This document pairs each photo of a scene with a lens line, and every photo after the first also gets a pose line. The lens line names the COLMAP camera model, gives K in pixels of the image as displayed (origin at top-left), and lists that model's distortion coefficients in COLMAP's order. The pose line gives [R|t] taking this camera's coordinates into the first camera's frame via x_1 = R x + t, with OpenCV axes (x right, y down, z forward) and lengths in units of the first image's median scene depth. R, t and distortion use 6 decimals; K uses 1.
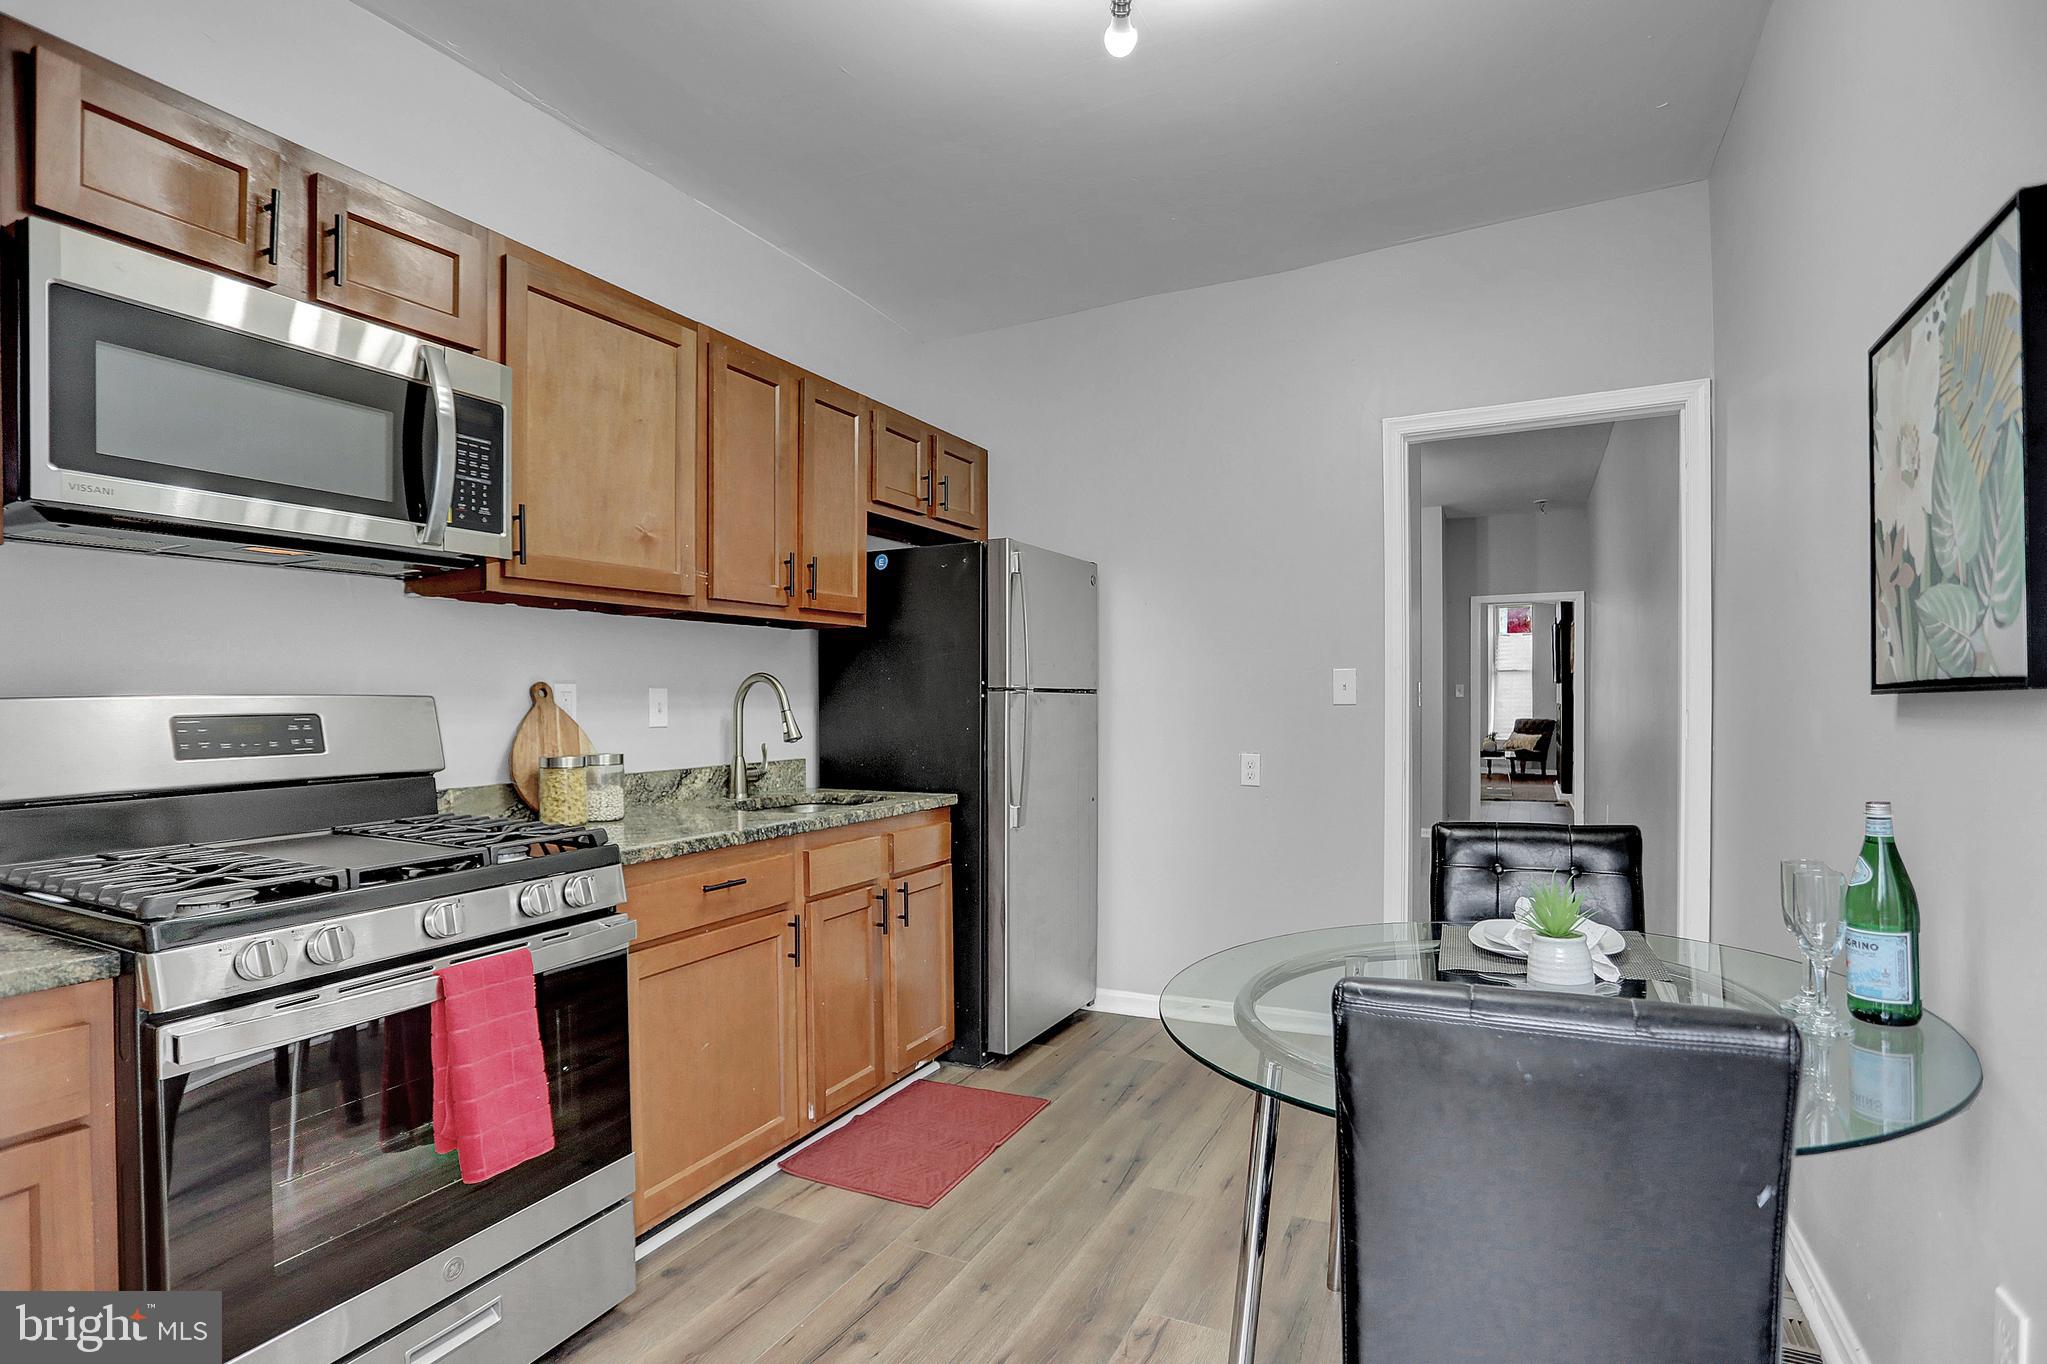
lens RADIAL K [[1002.4, 0, 1052.7], [0, 1002.4, 657.0], [0, 0, 1]] dist [-0.059823, 0.037966]
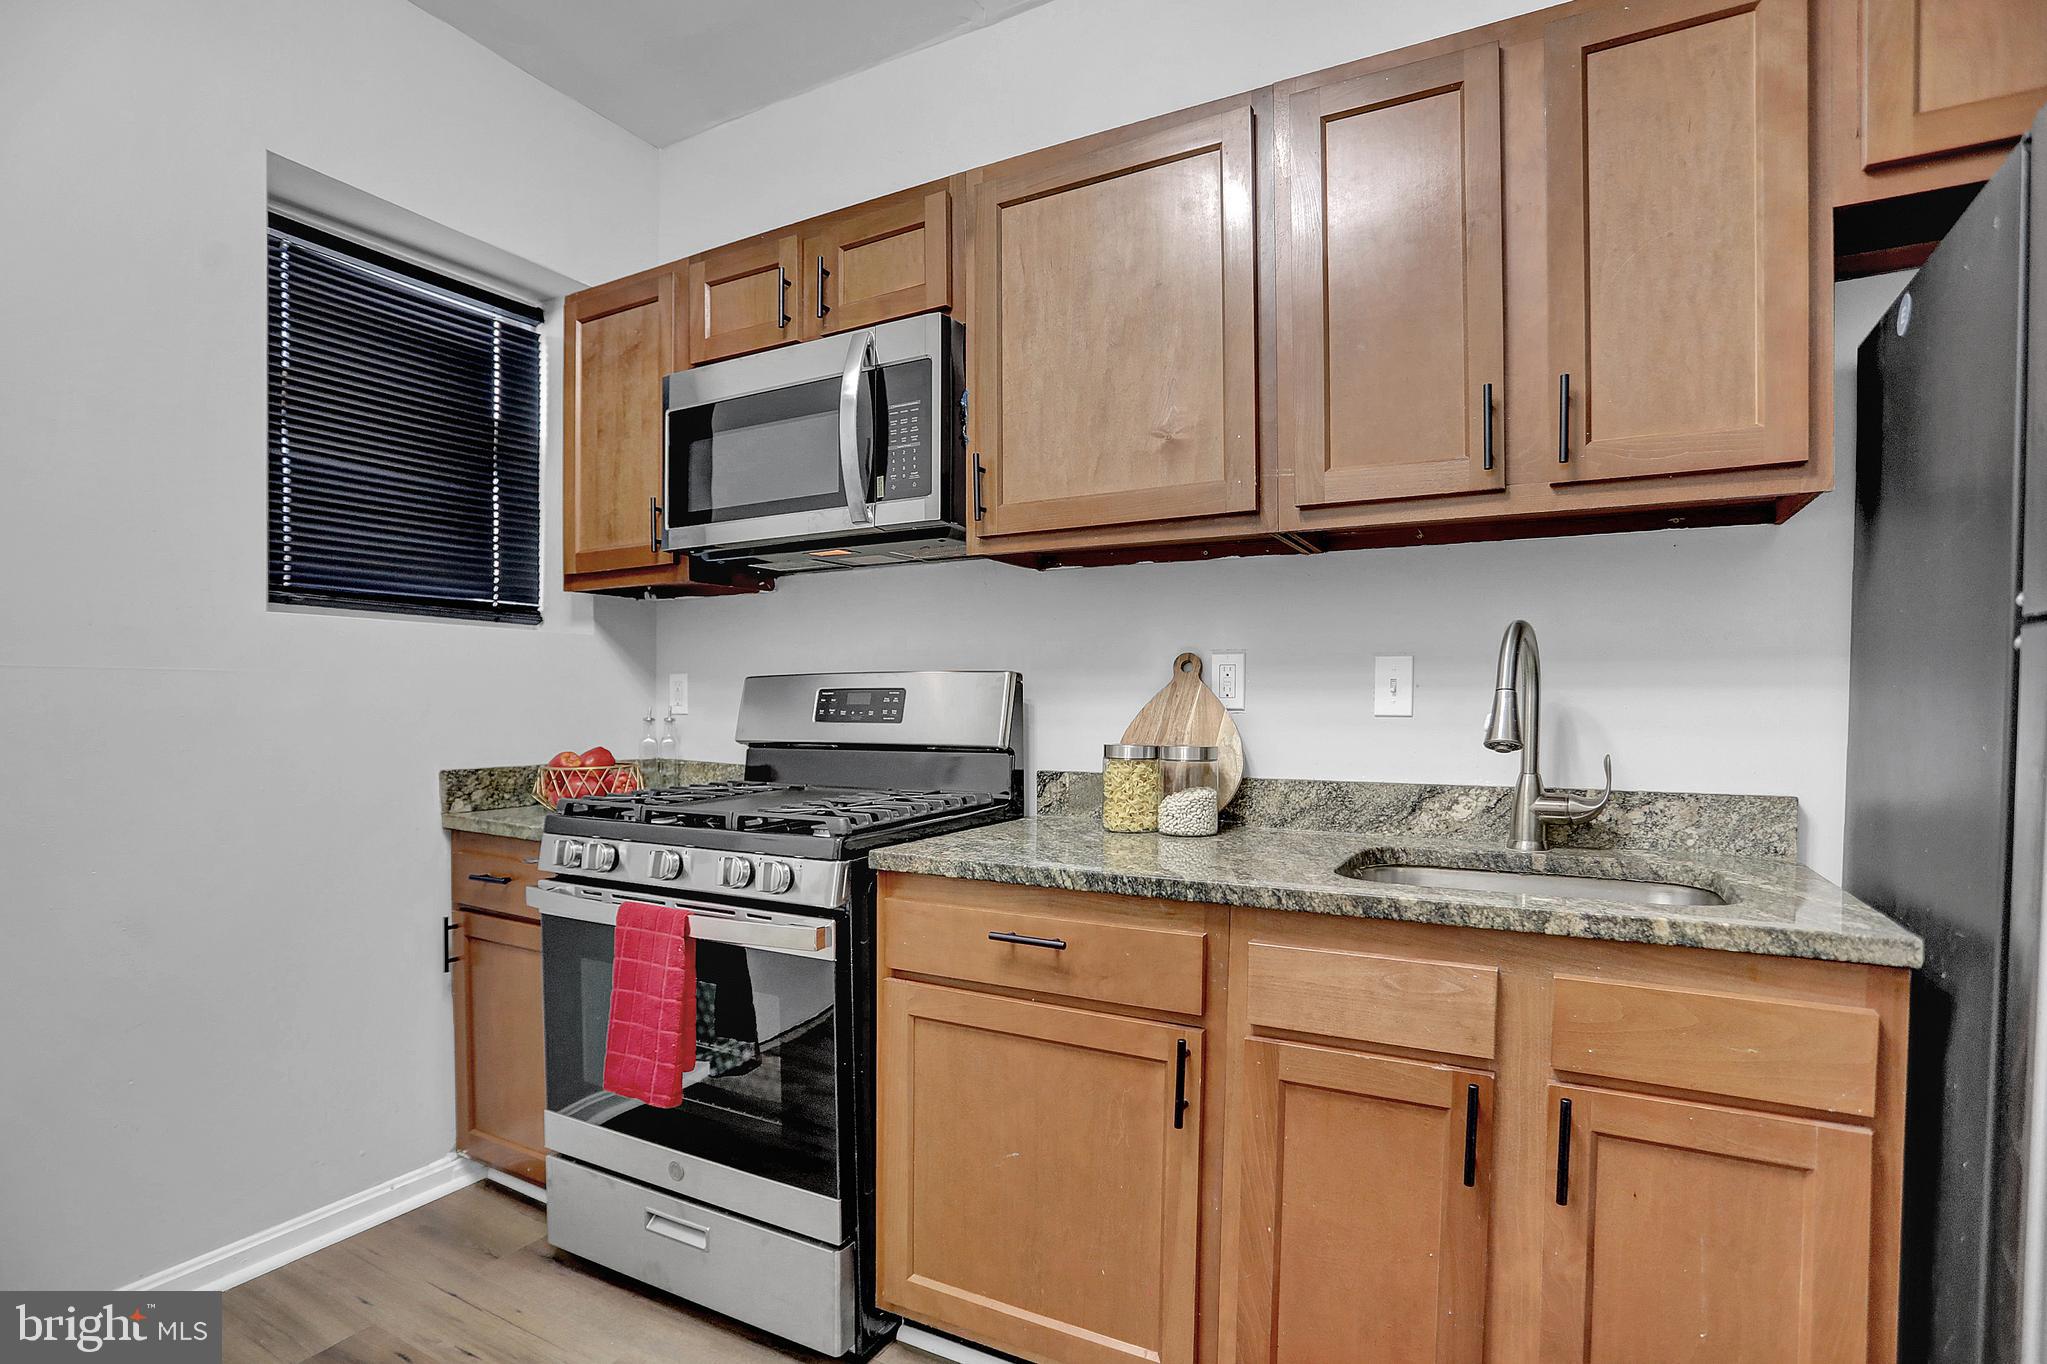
lens RADIAL K [[1024.5, 0, 1021.2], [0, 1024.5, 696.6], [0, 0, 1]] dist [-0.085177, 0.041800]
pose [[-0.065188, 0.001590, -0.997872, 0.355934], [0.039755, 0.999209, -0.001005, 0.062903], [0.997081, -0.039736, -0.065200, 1.028047]]
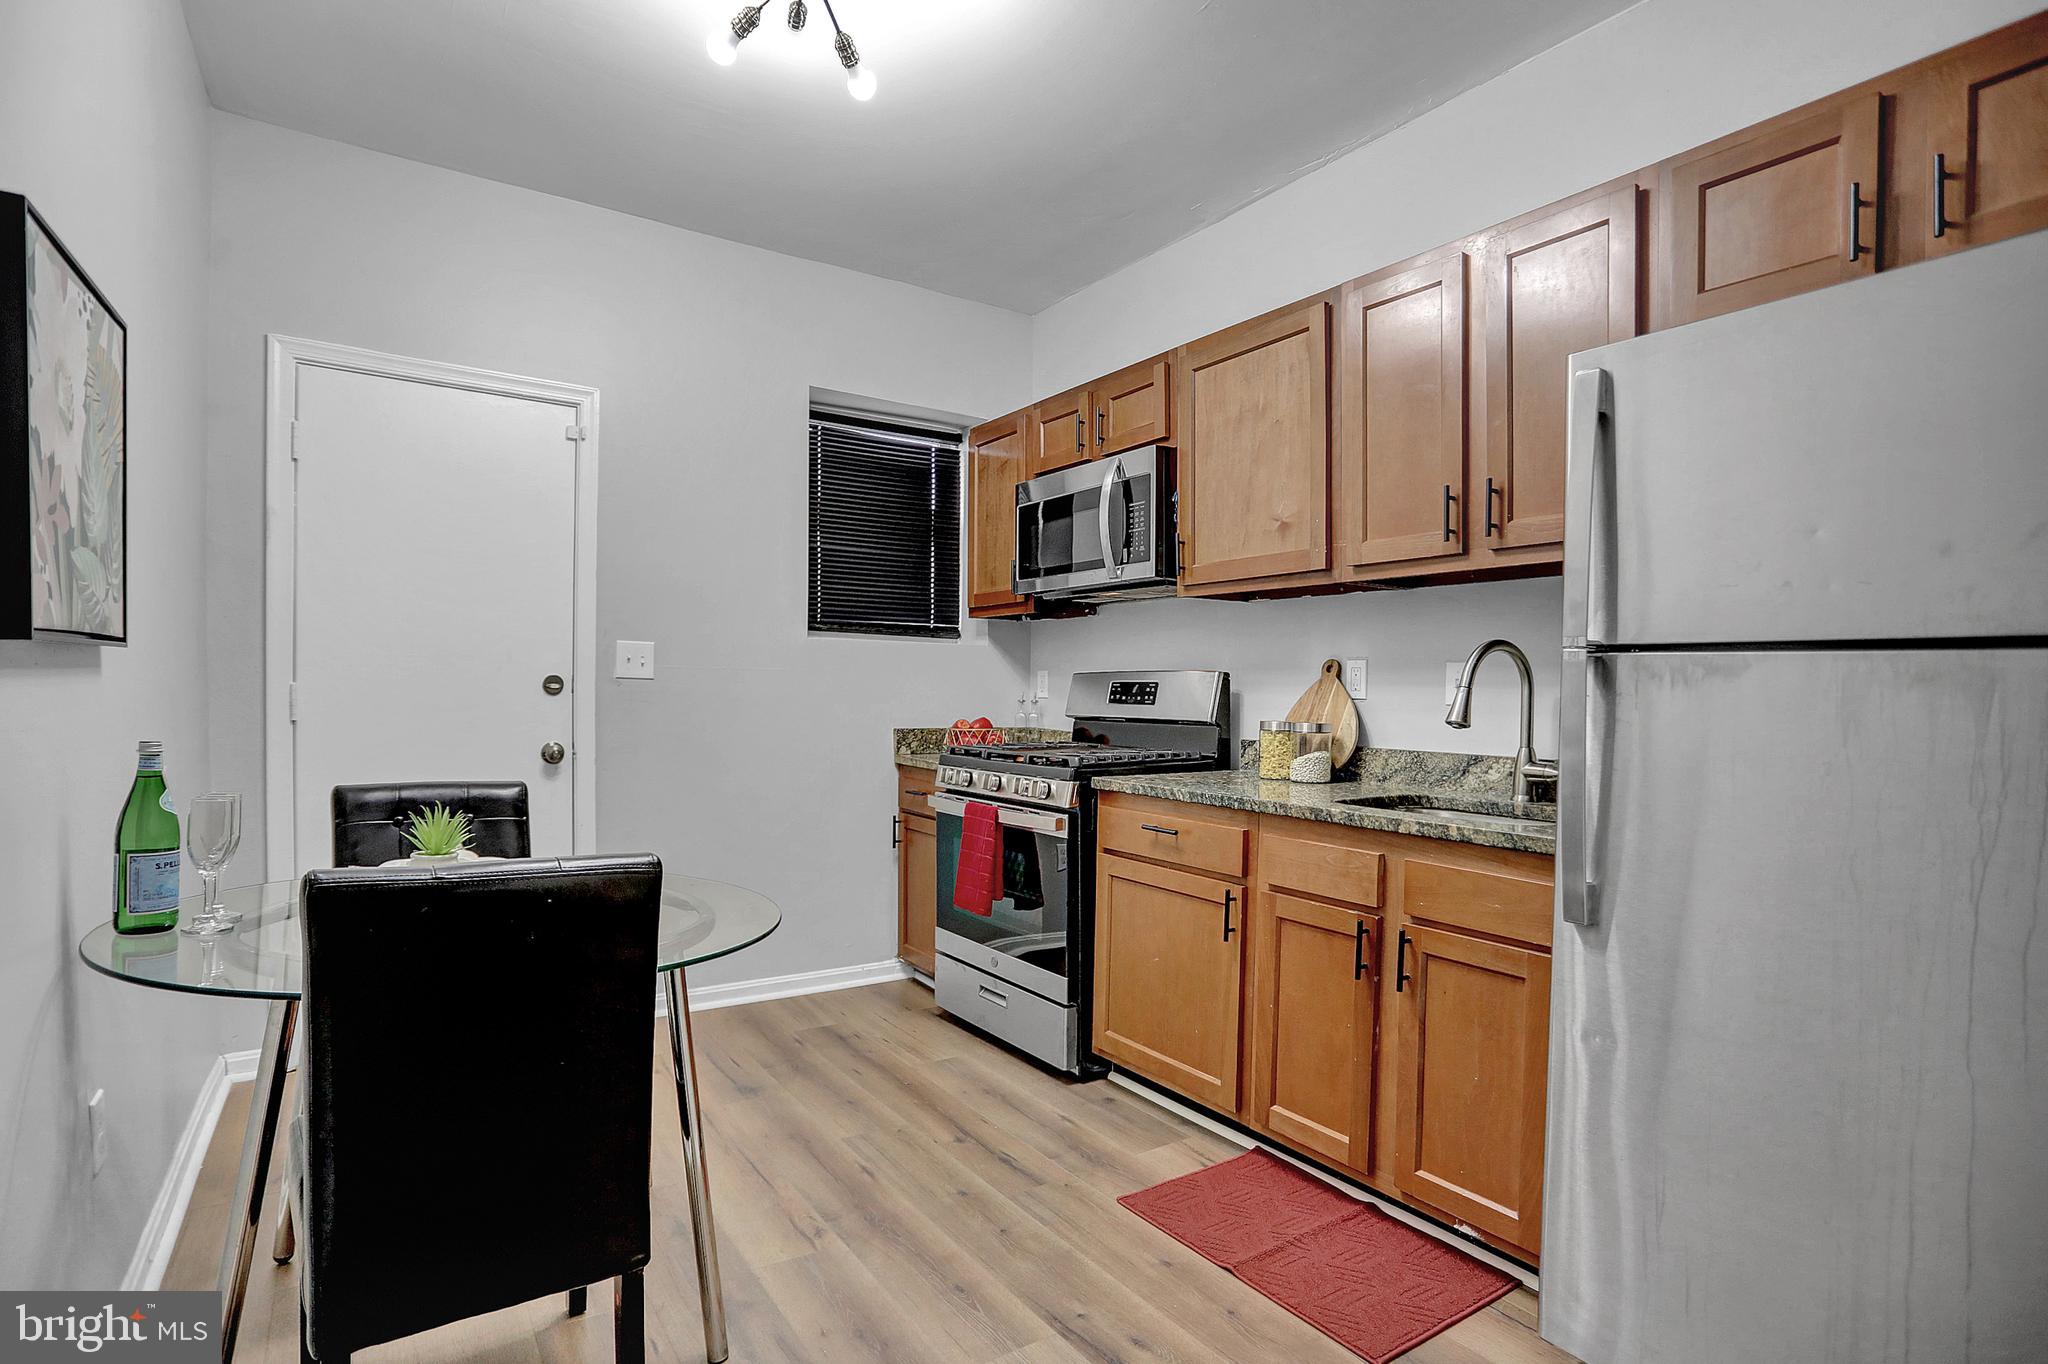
lens RADIAL K [[1025.0, 0, 1021.7], [0, 1025.0, 696.6], [0, 0, 1]] dist [-0.085177, 0.041800]
pose [[-0.513894, 0.006219, -0.857831, 0.764081], [0.024166, 0.999682, -0.007230, 0.076549], [0.857513, -0.024446, -0.513881, 1.452836]]
